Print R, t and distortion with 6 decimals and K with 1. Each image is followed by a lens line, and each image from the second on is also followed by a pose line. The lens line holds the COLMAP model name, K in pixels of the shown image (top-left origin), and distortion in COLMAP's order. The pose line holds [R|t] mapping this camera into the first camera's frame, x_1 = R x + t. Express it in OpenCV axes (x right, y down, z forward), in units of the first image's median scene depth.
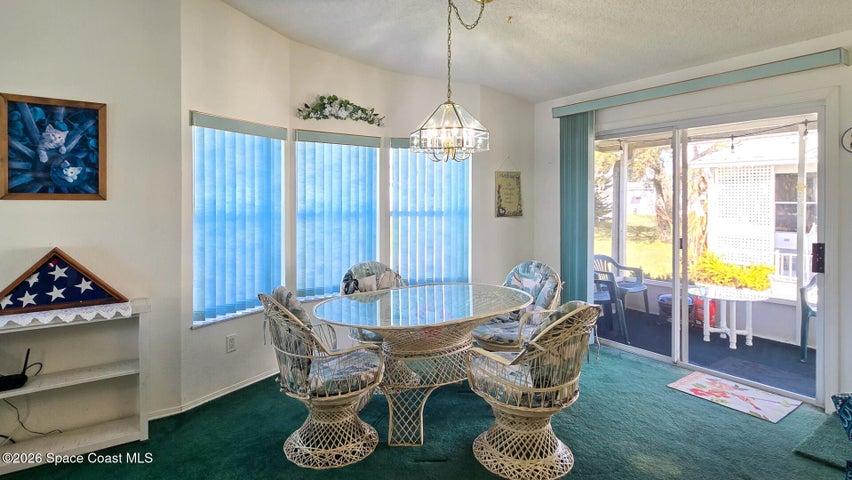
lens RADIAL K [[448.1, 0, 426.3], [0, 448.1, 201.8], [0, 0, 1]] dist [0.000566, 0.000098]
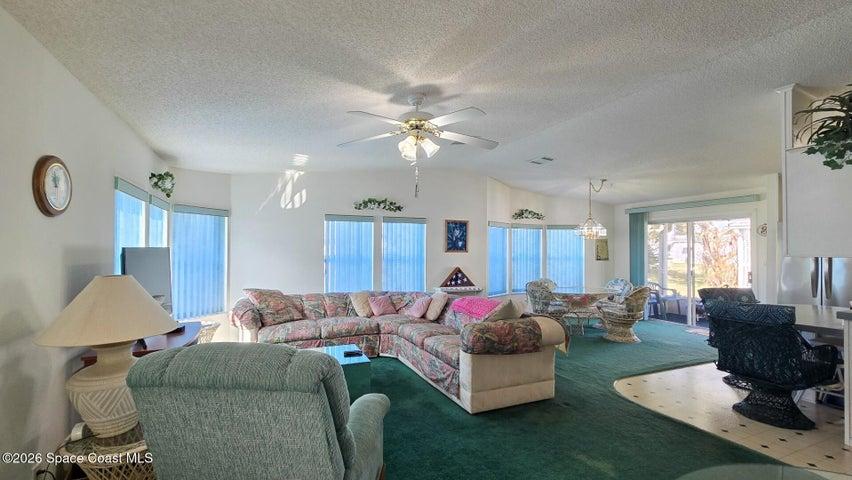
lens RADIAL K [[366.7, 0, 403.1], [0, 366.7, 243.7], [0, 0, 1]] dist [0.000246, 0.000026]
pose [[0.974381, 0.001762, -0.224897, -0.412831], [-0.005926, 0.999823, -0.017842, -0.010920], [0.224825, 0.018718, 0.974219, -1.081923]]
